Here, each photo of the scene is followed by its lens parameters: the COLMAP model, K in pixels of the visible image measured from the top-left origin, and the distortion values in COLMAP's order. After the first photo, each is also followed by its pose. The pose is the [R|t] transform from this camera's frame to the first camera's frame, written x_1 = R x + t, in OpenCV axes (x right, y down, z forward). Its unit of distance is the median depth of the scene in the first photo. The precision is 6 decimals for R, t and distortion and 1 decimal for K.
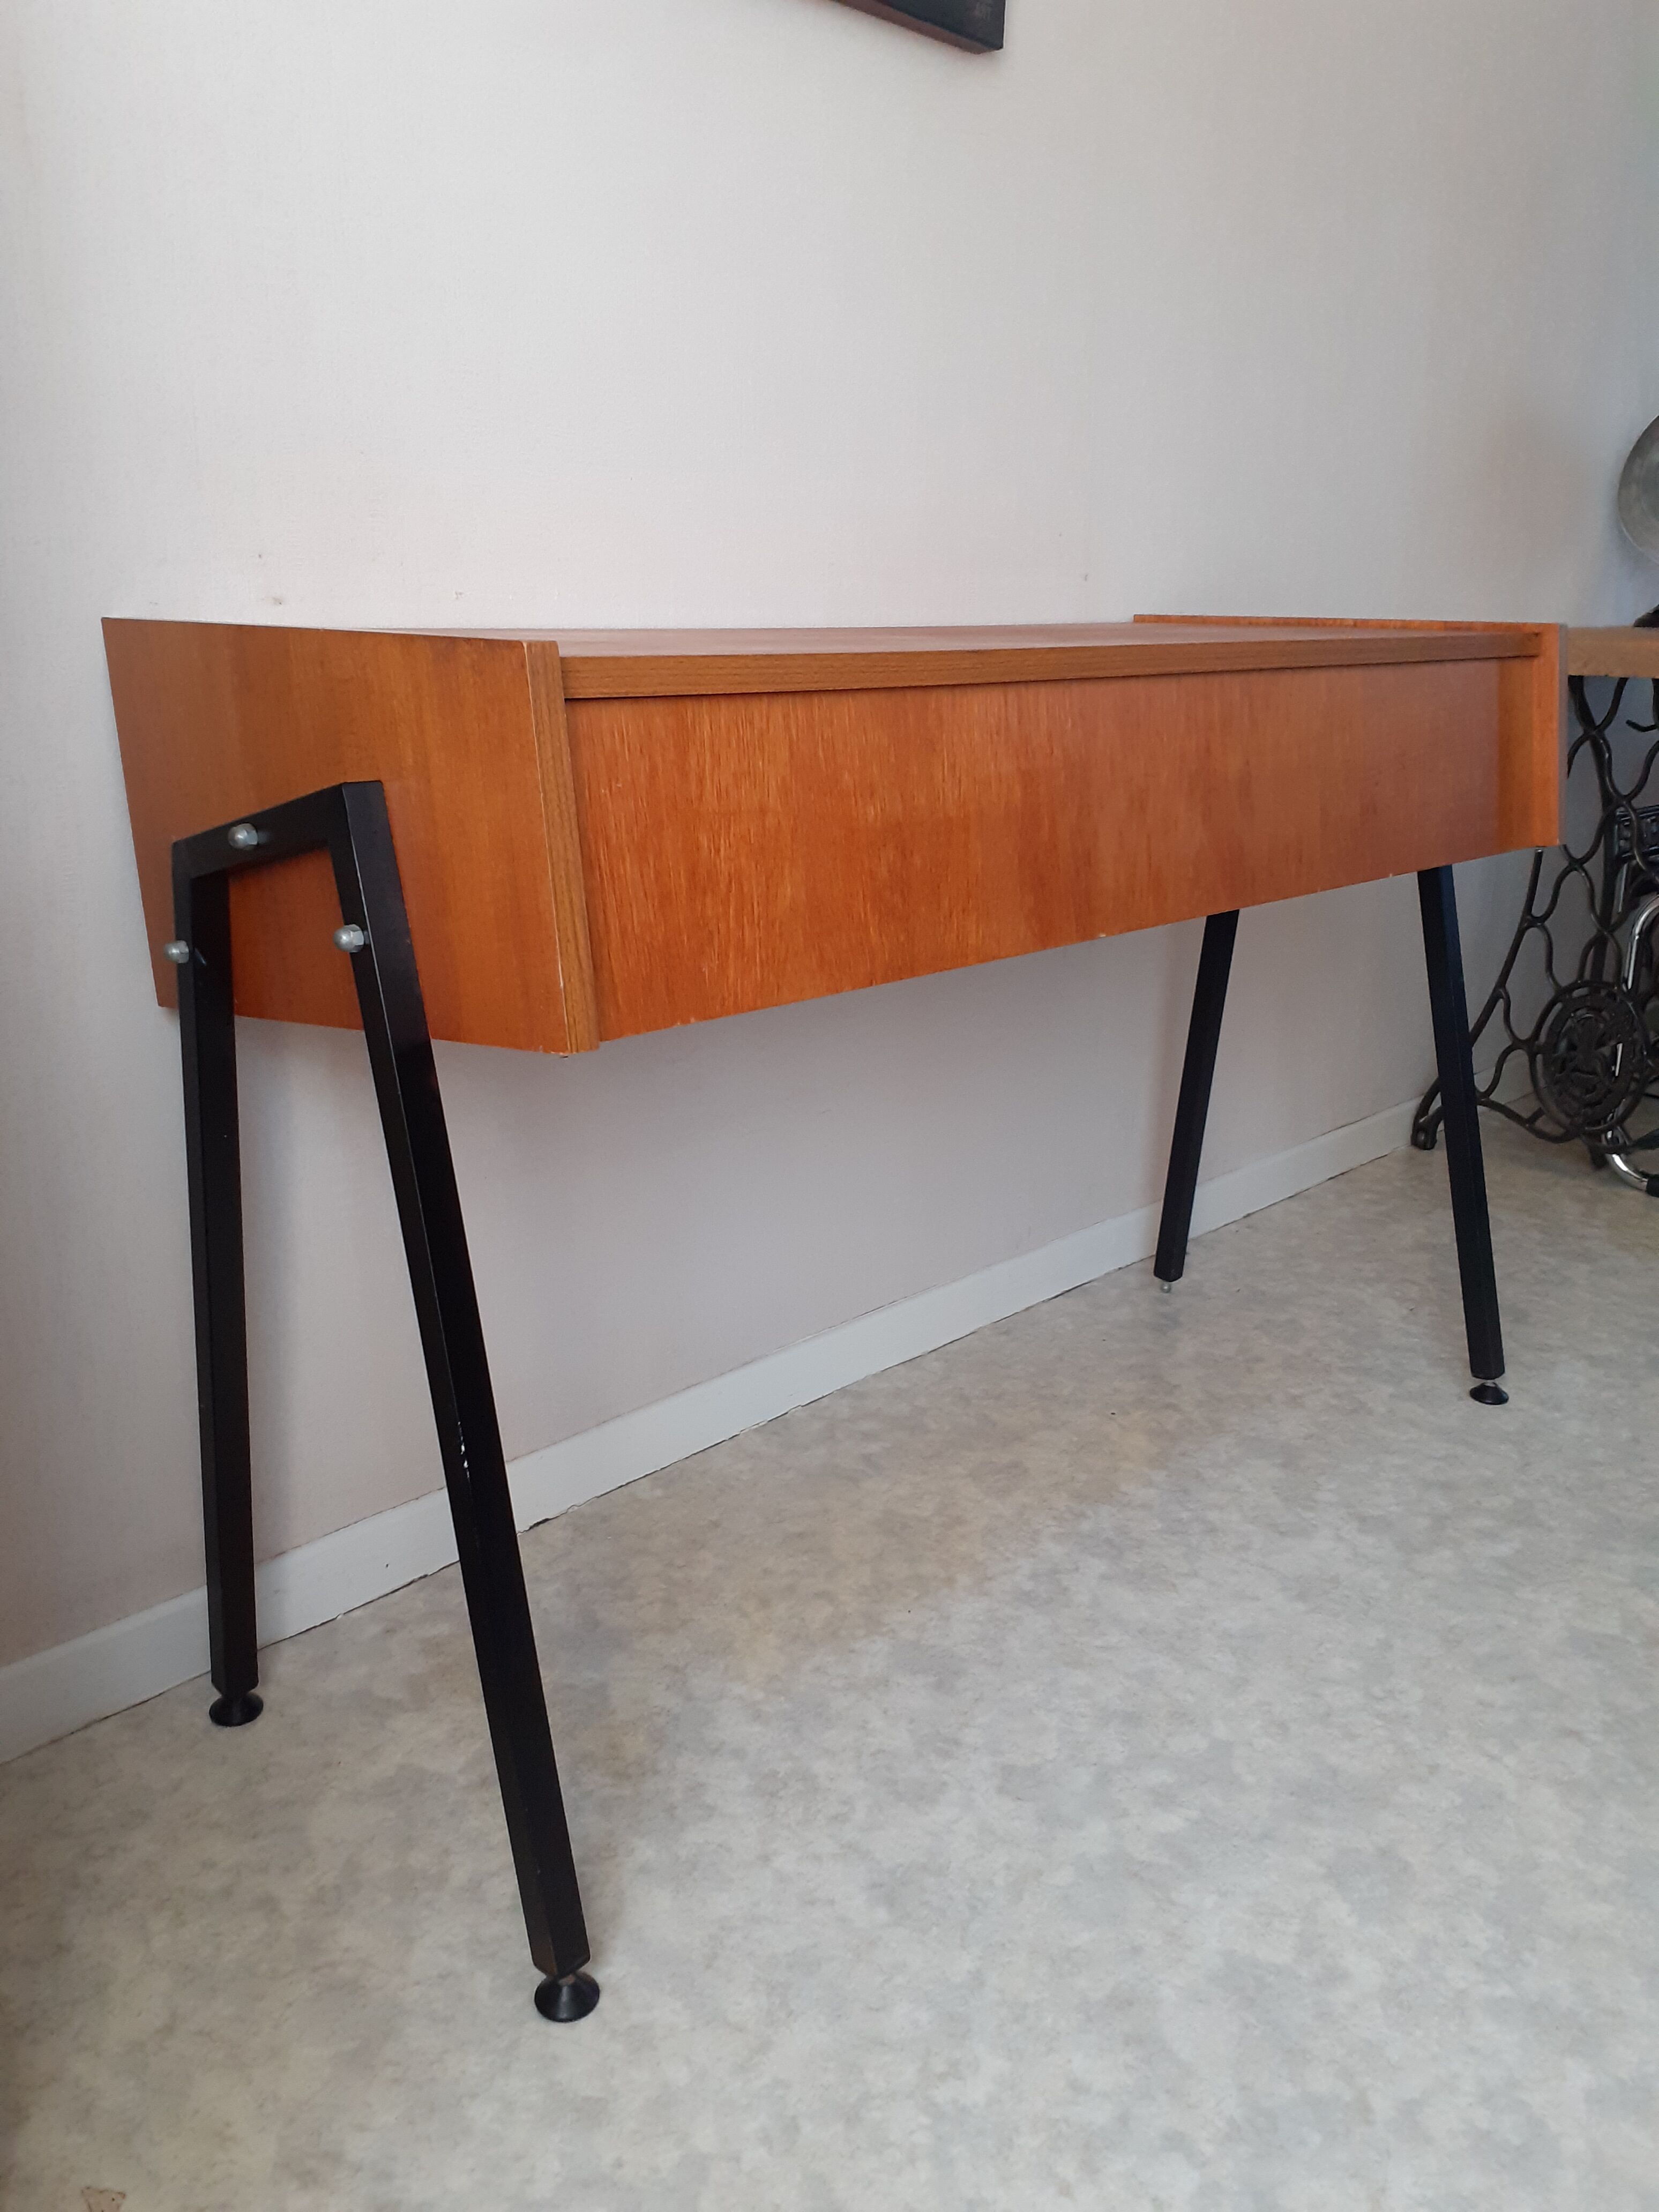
lens RADIAL K [[1777.1, 0, 825.6], [0, 1777.1, 1074.7], [0, 0, 1]] dist [0.016875, -0.027326]
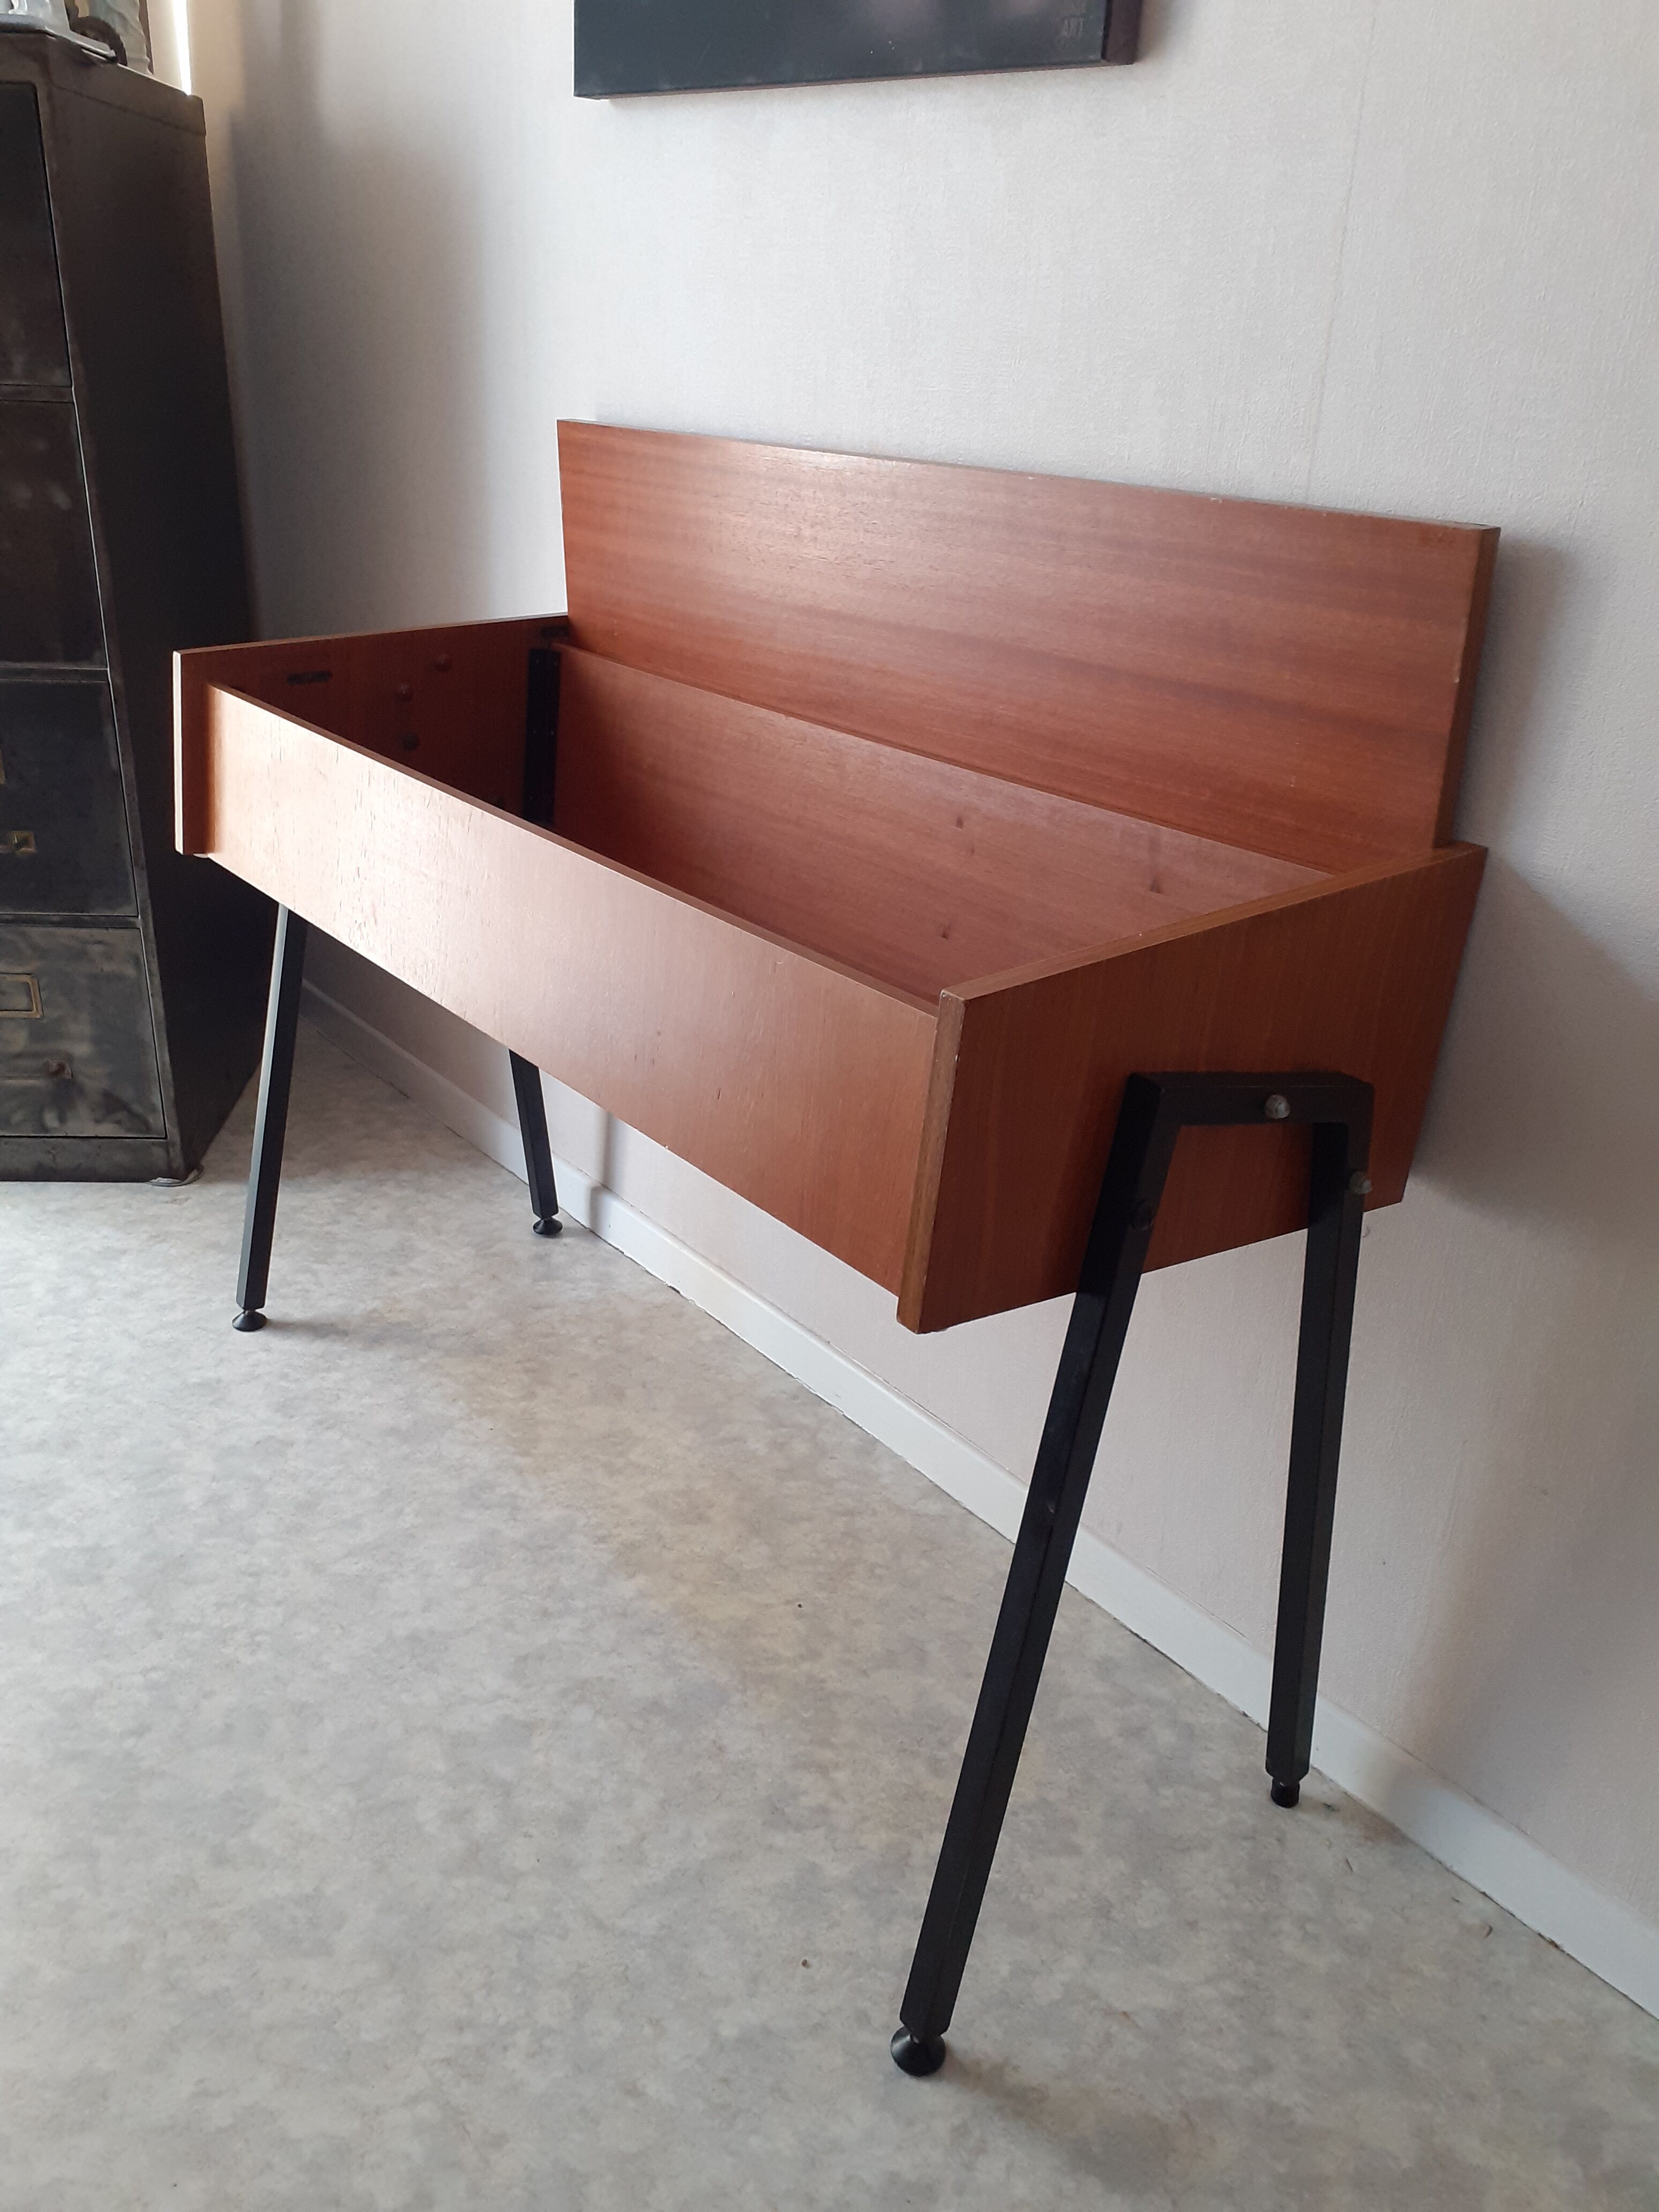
lens RADIAL K [[1777.1, 0, 820.0], [0, 1777.1, 1108.7], [0, 0, 1]] dist [0.016875, -0.027326]
pose [[-0.124934, 0.395243, -0.910041, 1.267560], [-0.295454, 0.860794, 0.414416, -0.590125], [0.947153, 0.320650, 0.009234, 1.291042]]
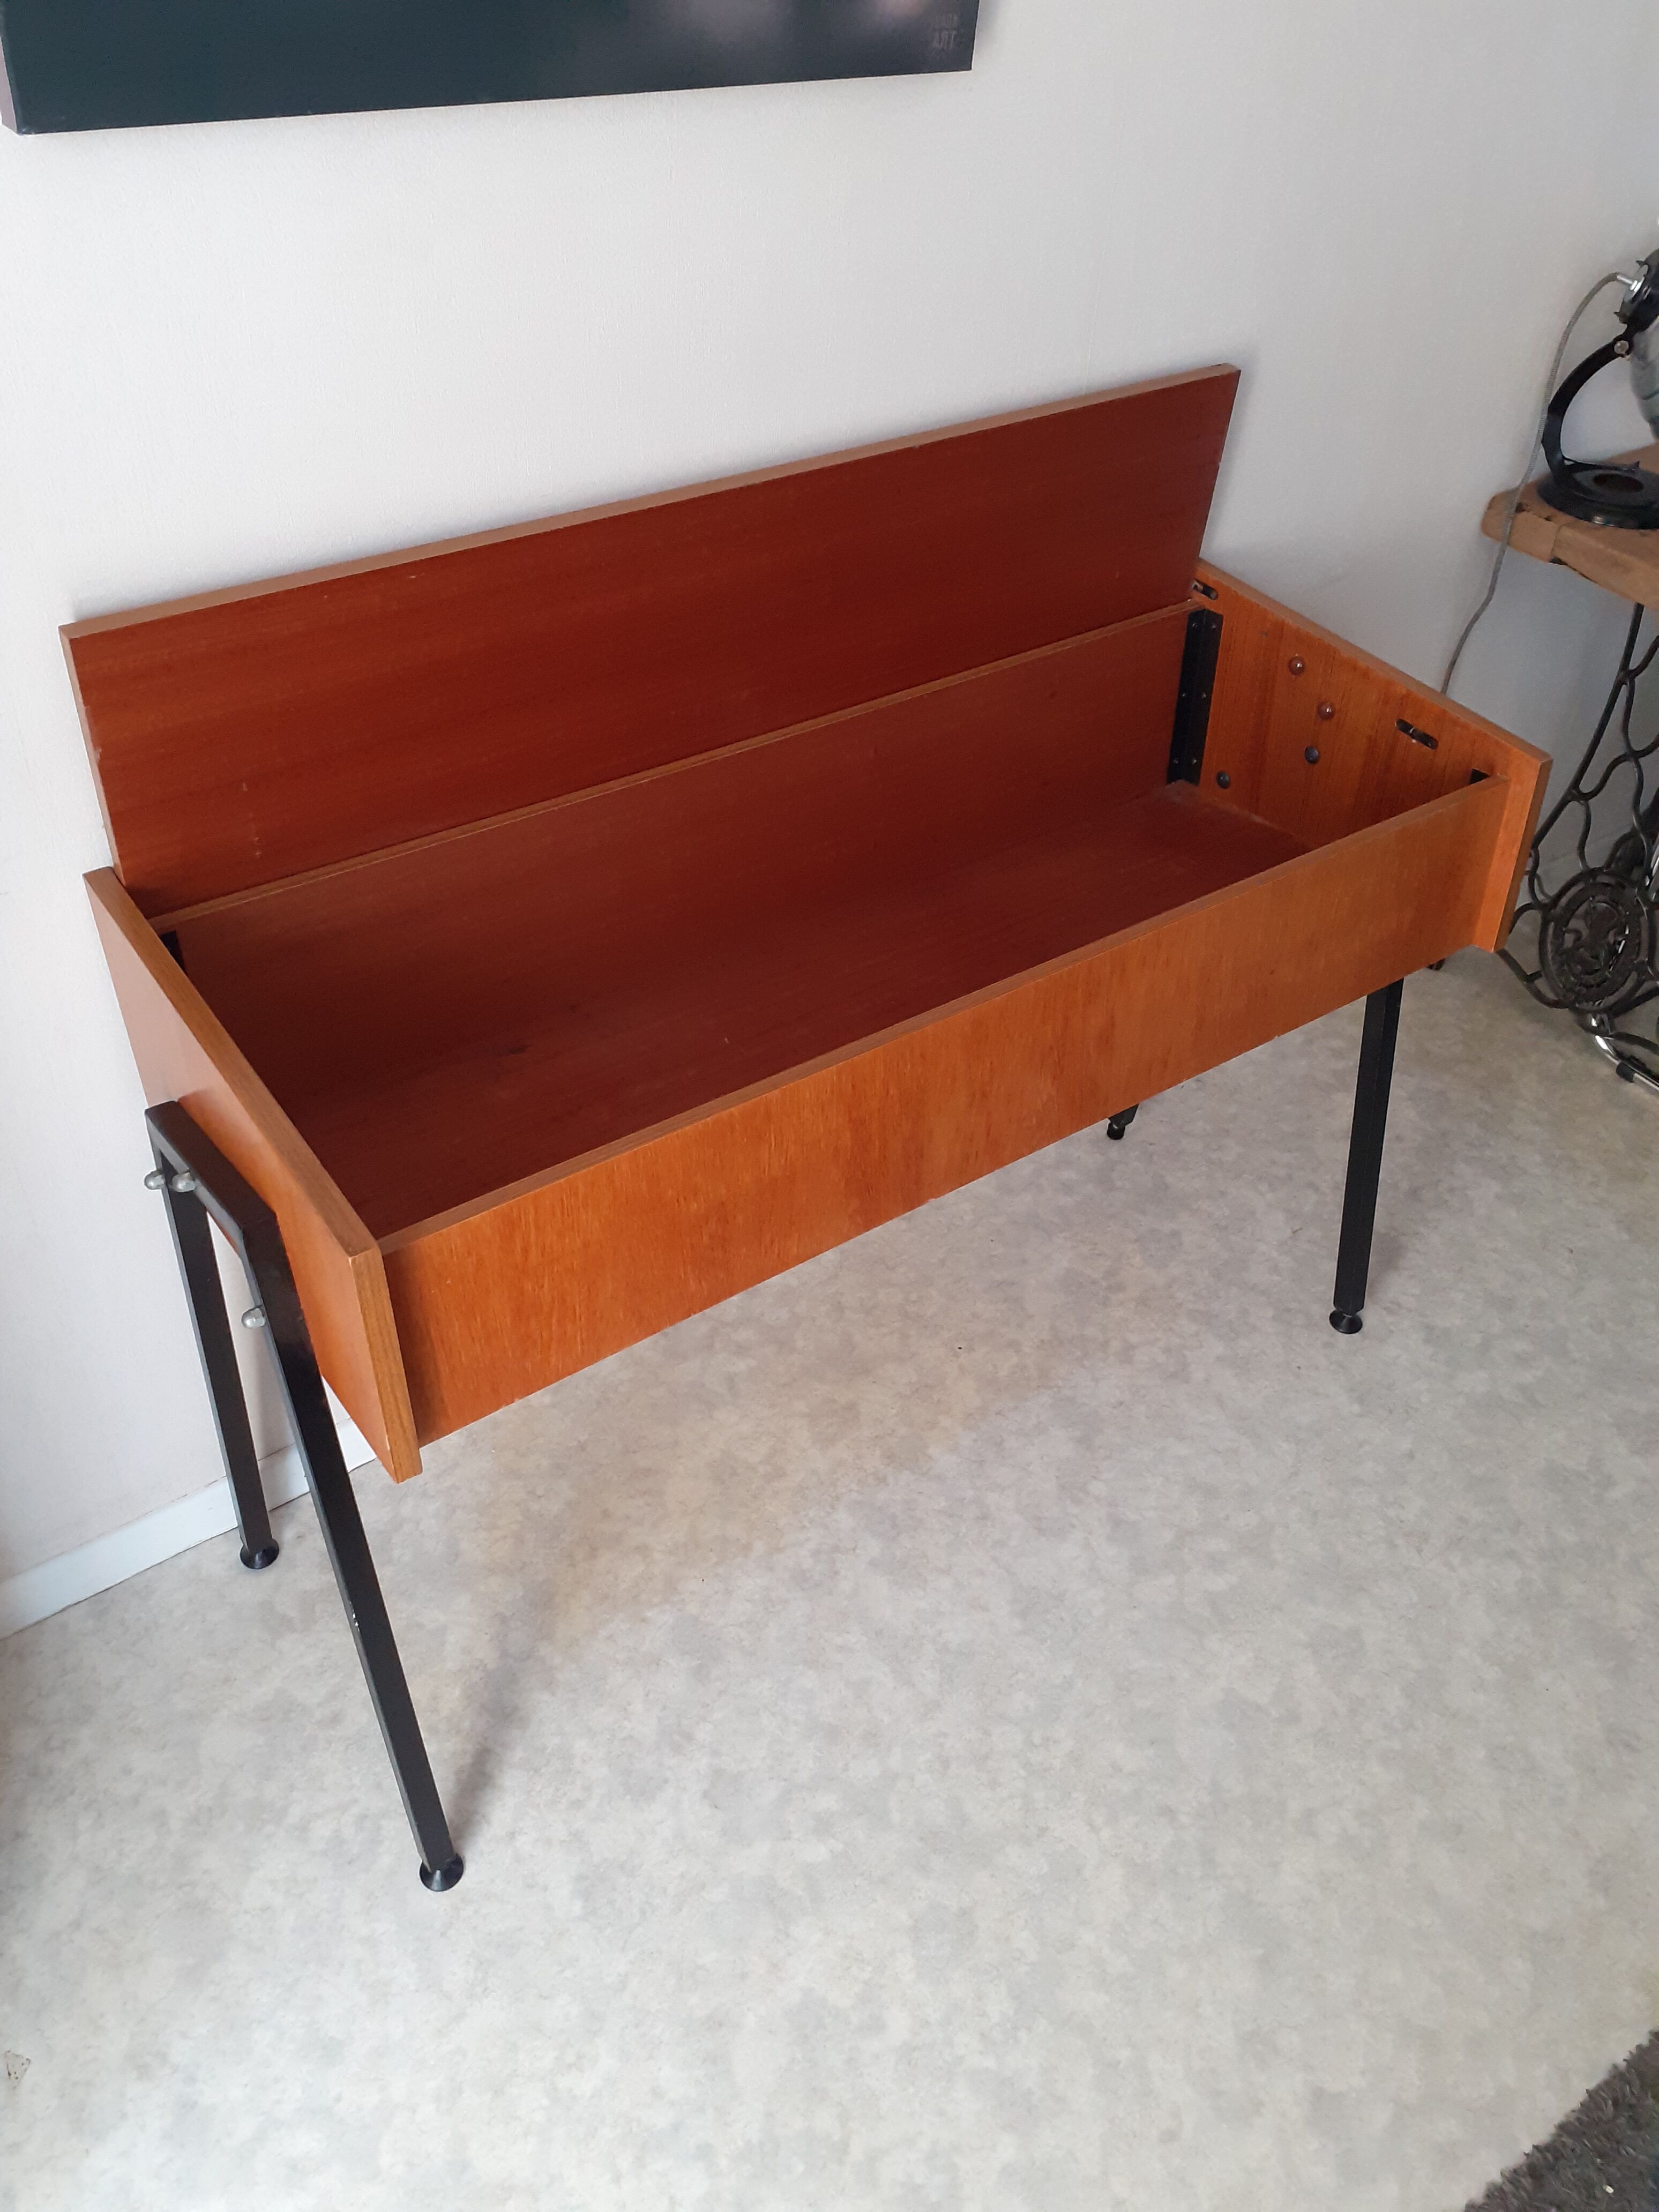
lens RADIAL K [[1777.1, 0, 826.9], [0, 1777.1, 1087.1], [0, 0, 1]] dist [0.016875, -0.027326]
pose [[0.984513, 0.142486, -0.102138, 0.238444], [-0.086173, 0.900680, 0.425852, -0.621070], [0.152672, -0.410455, 0.899009, 0.035749]]
